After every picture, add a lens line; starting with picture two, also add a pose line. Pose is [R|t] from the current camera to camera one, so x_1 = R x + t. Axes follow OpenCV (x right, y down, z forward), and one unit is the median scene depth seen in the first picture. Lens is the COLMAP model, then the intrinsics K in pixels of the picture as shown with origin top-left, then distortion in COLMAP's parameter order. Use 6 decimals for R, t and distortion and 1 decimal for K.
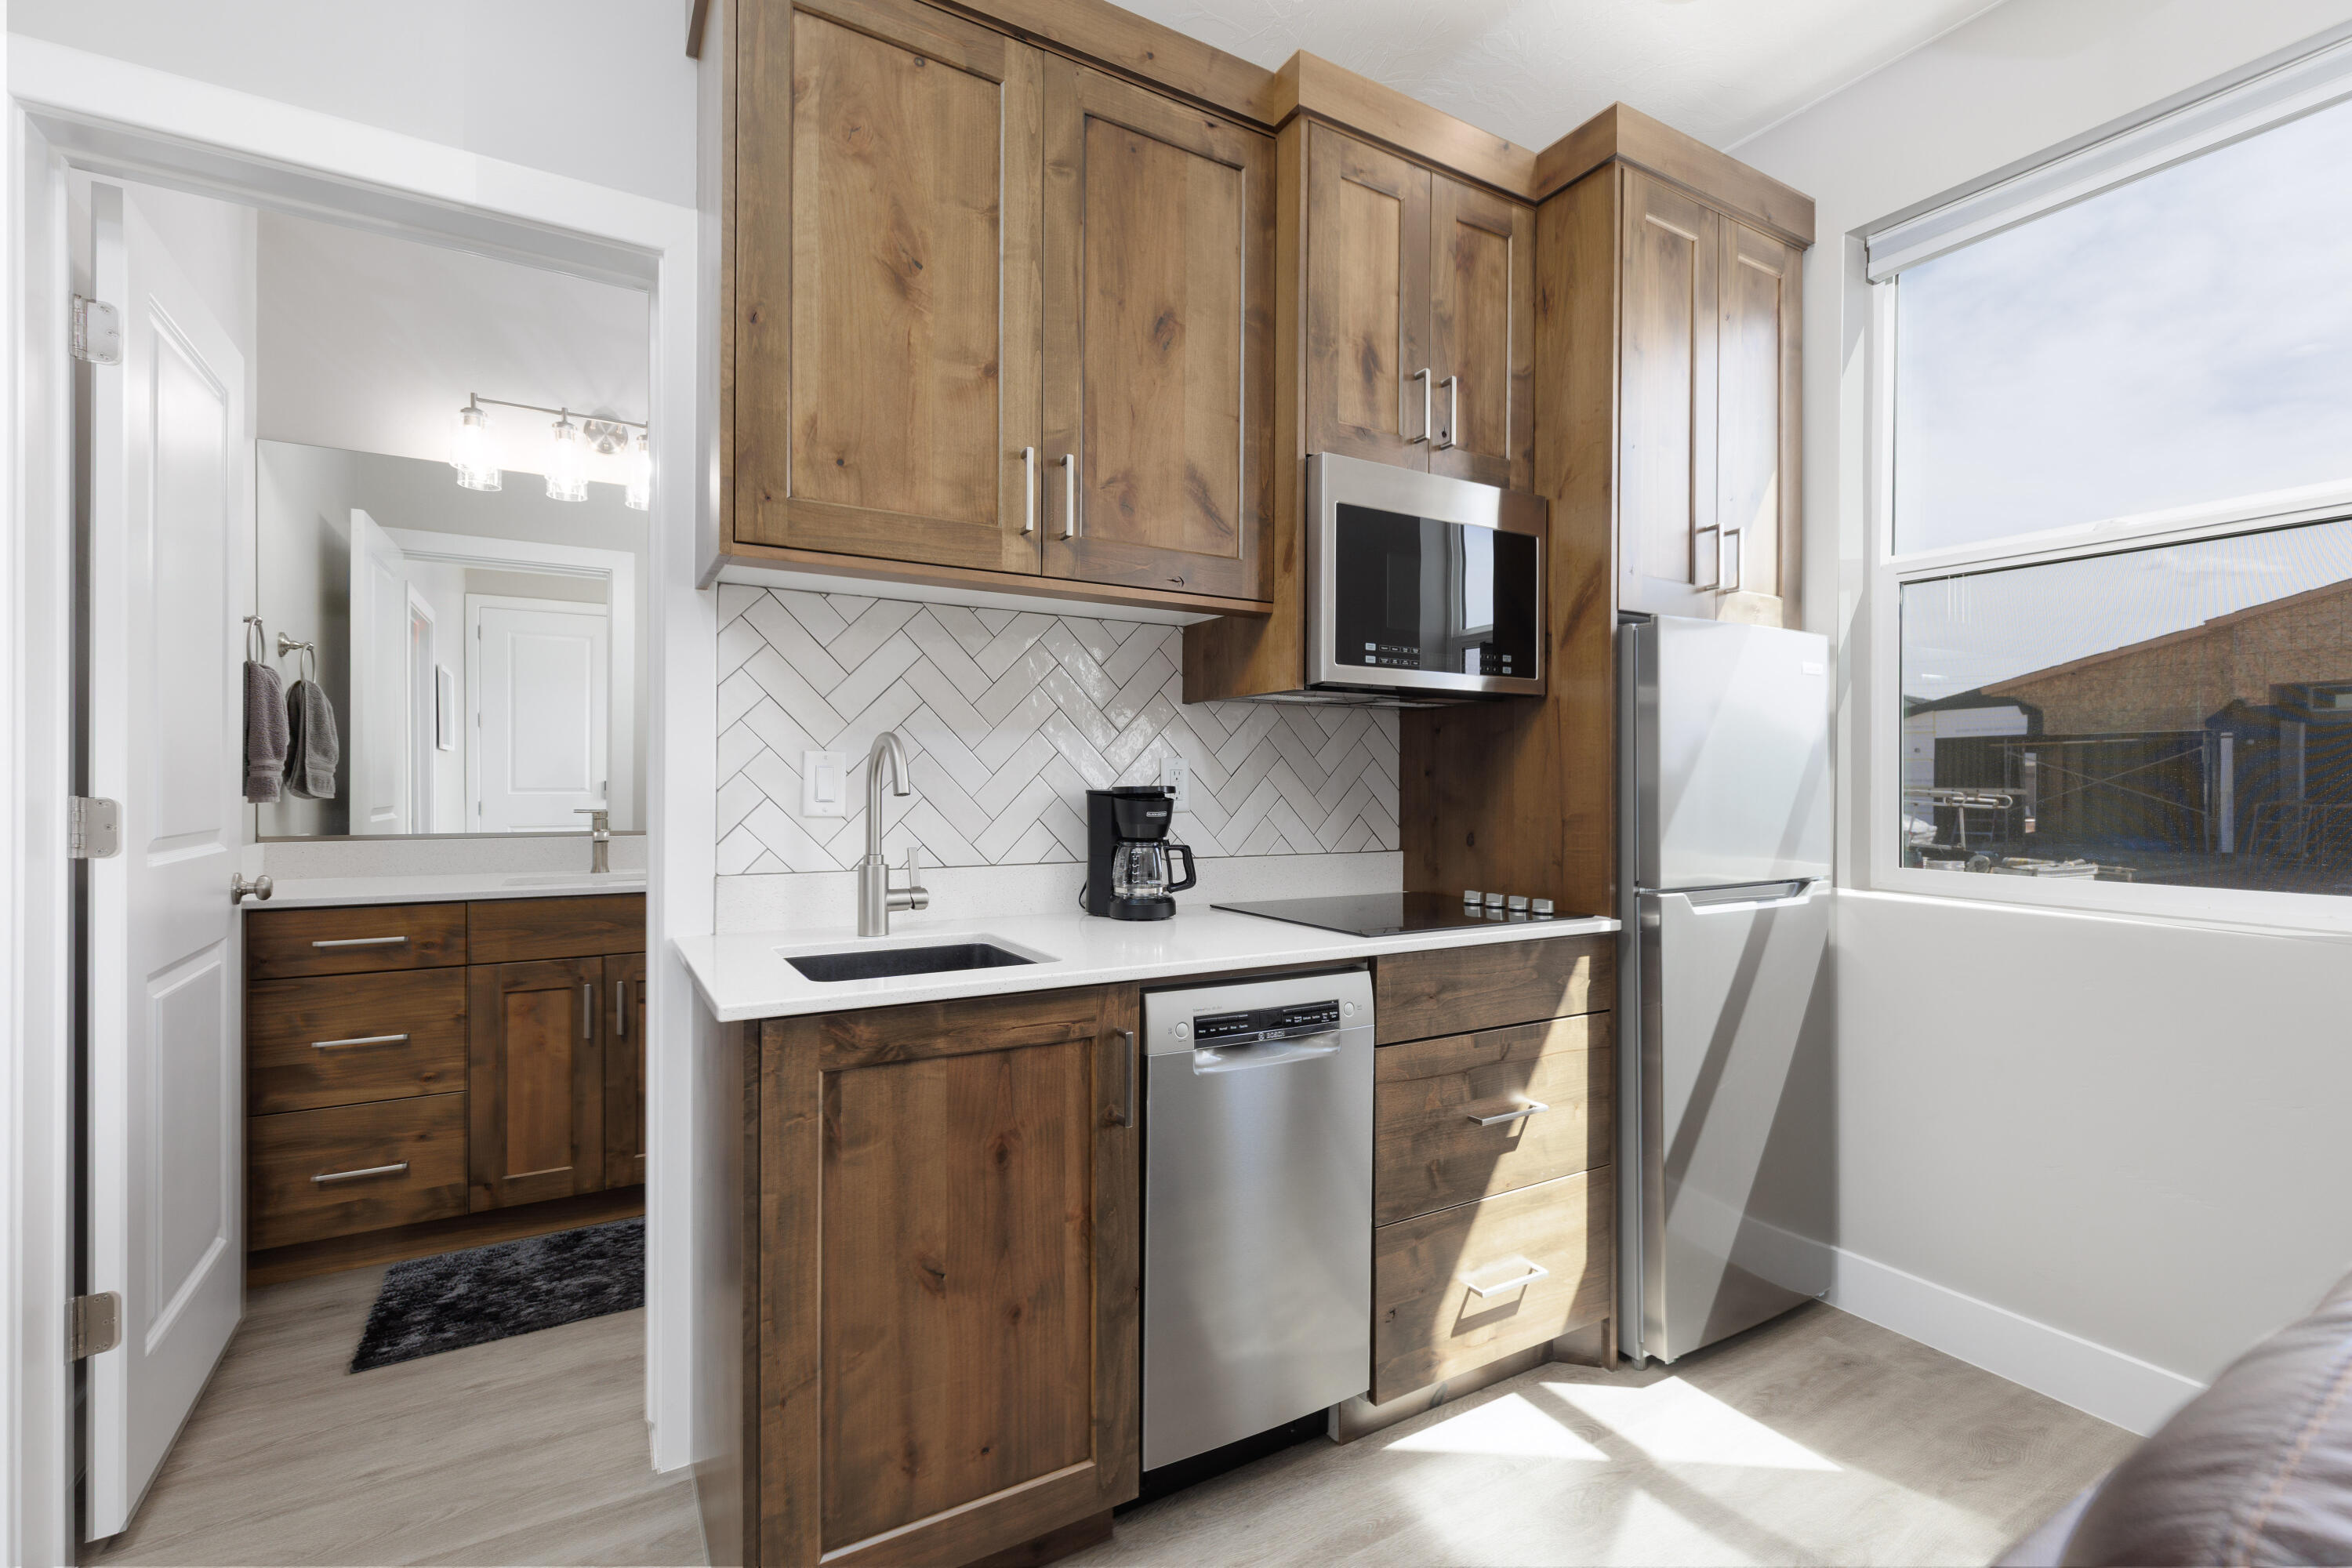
lens RADIAL K [[1052.5, 0, 1190.4], [0, 1052.5, 789.3], [0, 0, 1]] dist [0.000683, 0.000061]
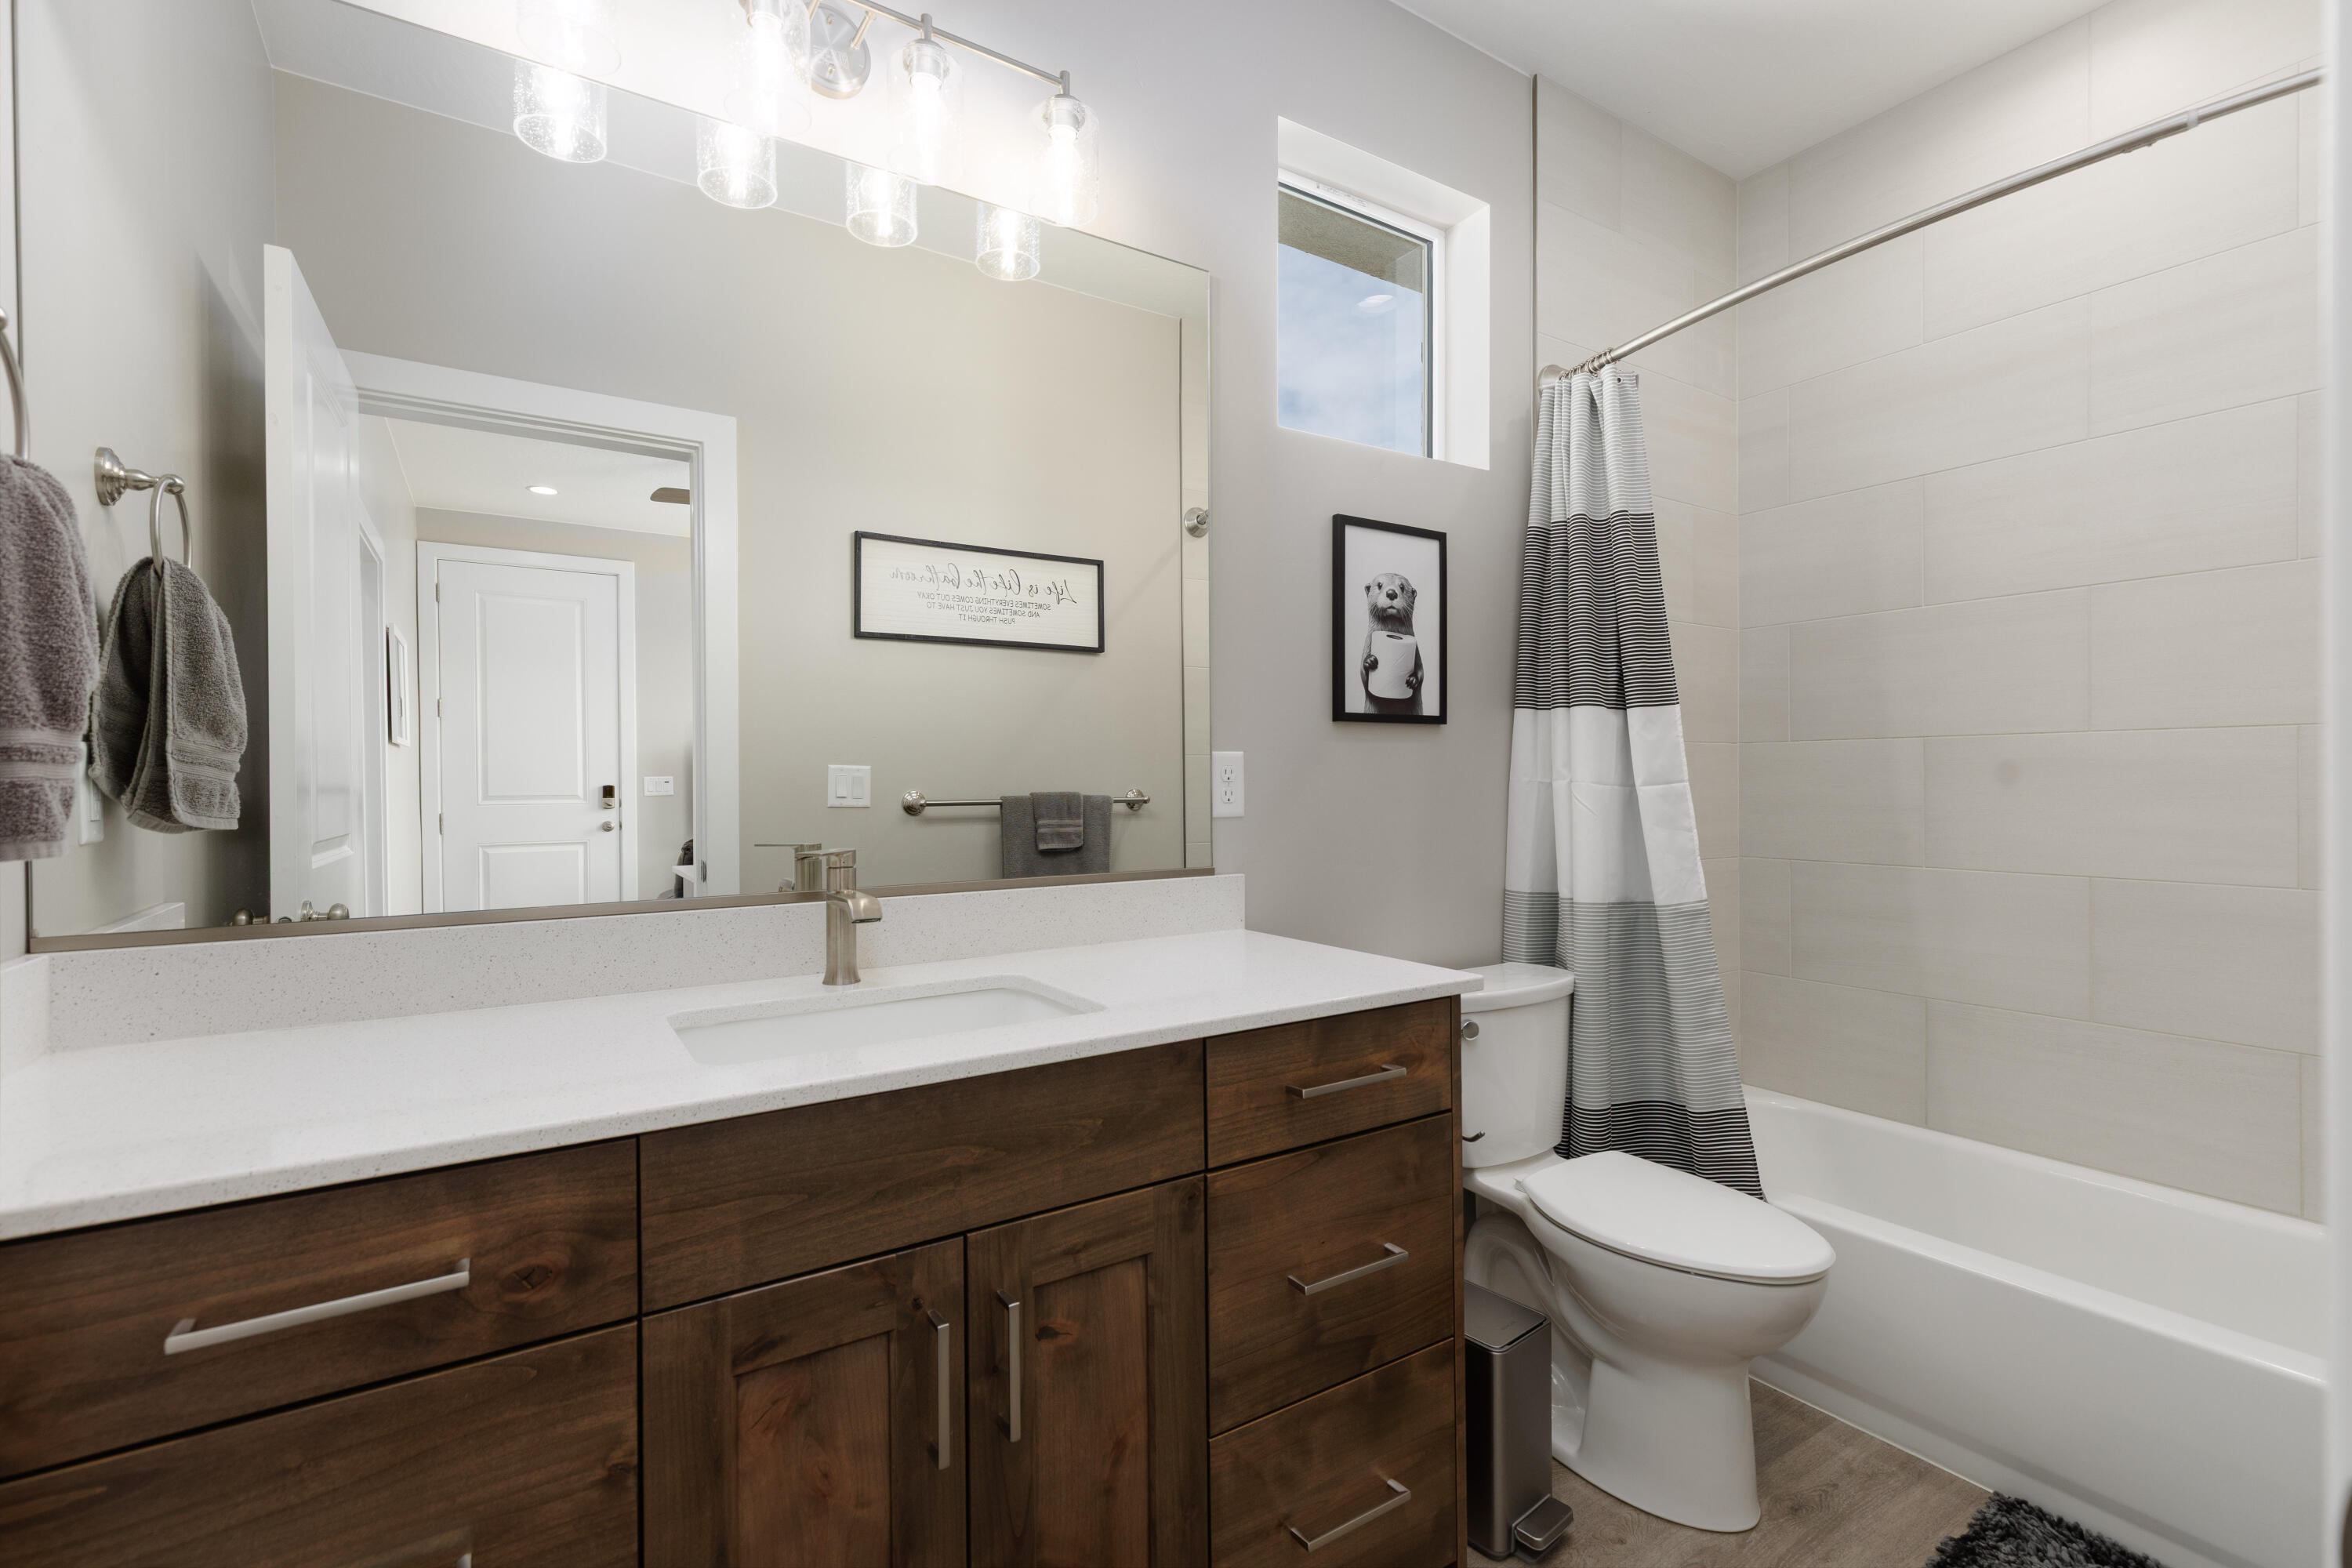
lens RADIAL K [[1066.9, 0, 1176.0], [0, 1066.9, 784.0], [0, 0, 1]] dist [0.011527, 0.000022]
pose [[0.999360, -0.013374, 0.033189, -0.629953], [0.013445, 0.999908, -0.001926, -0.006796], [-0.033160, 0.002371, 0.999447, 0.776473]]
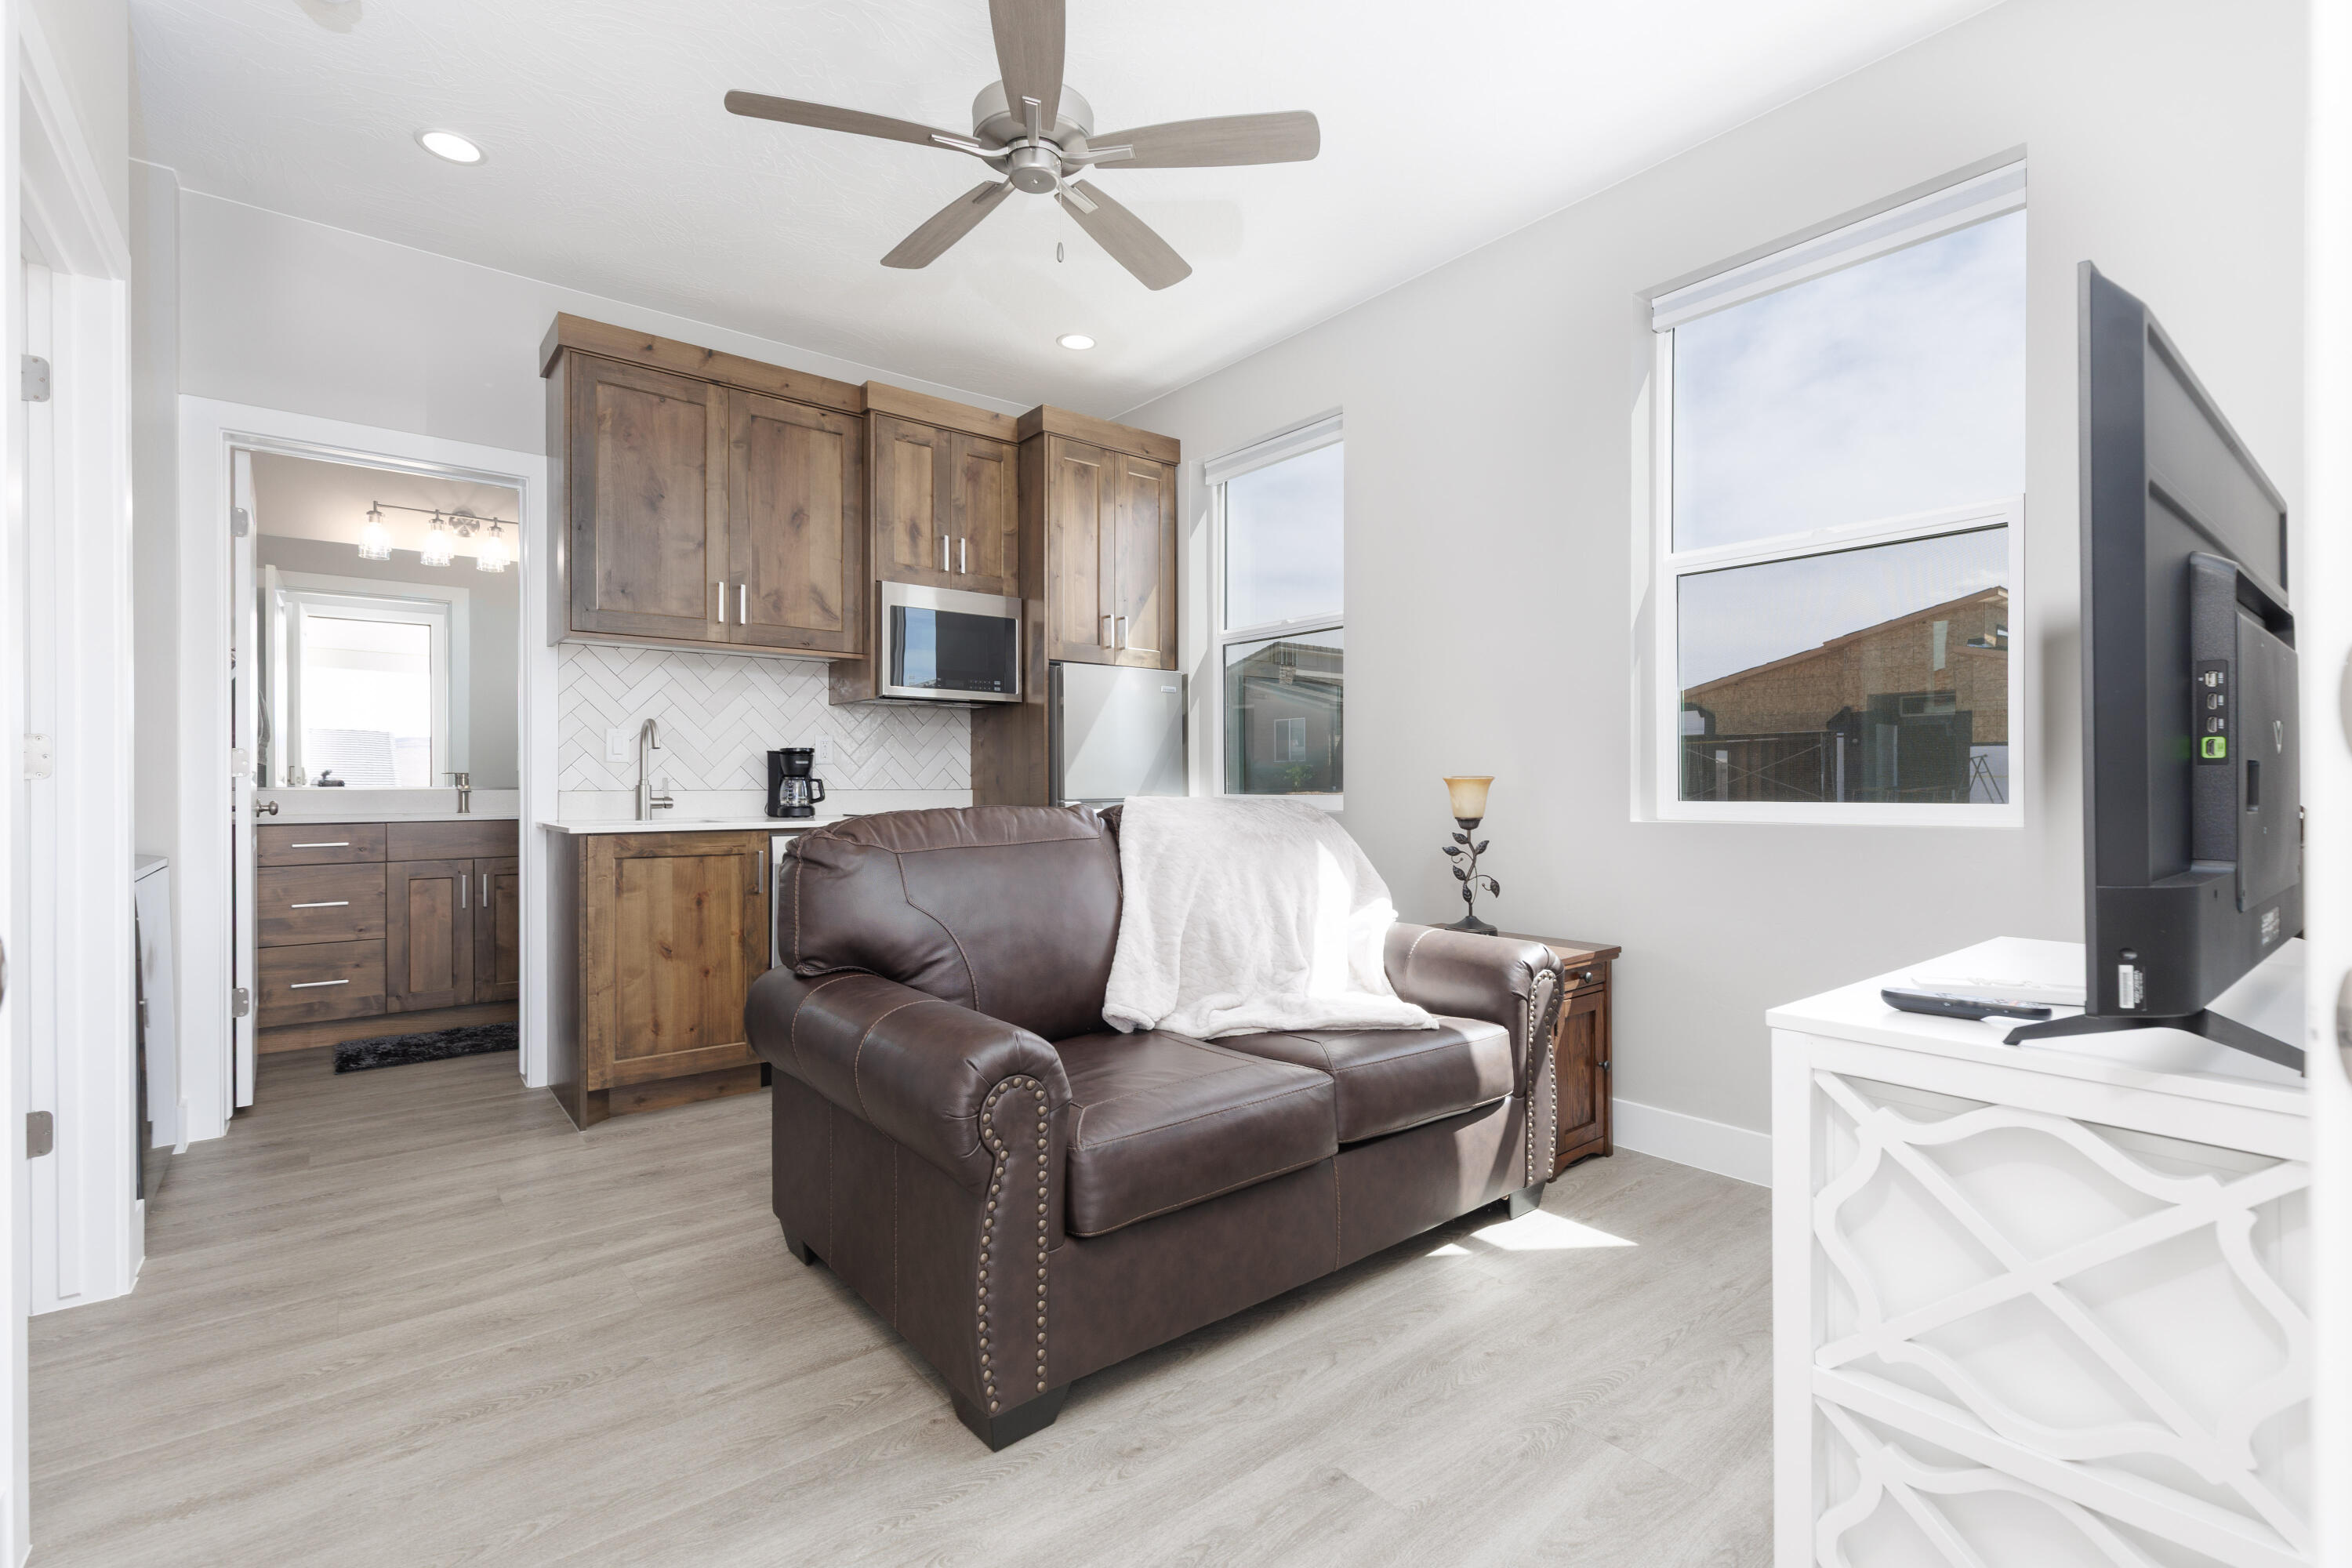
lens RADIAL K [[1052.5, 0, 1190.4], [0, 1052.5, 789.3], [0, 0, 1]] dist [0.000683, 0.000061]
pose [[0.988004, -0.005568, 0.154330, 0.364838], [0.005619, 0.999984, 0.000103, 0.075226], [-0.154328, 0.000765, 0.988019, -0.993110]]
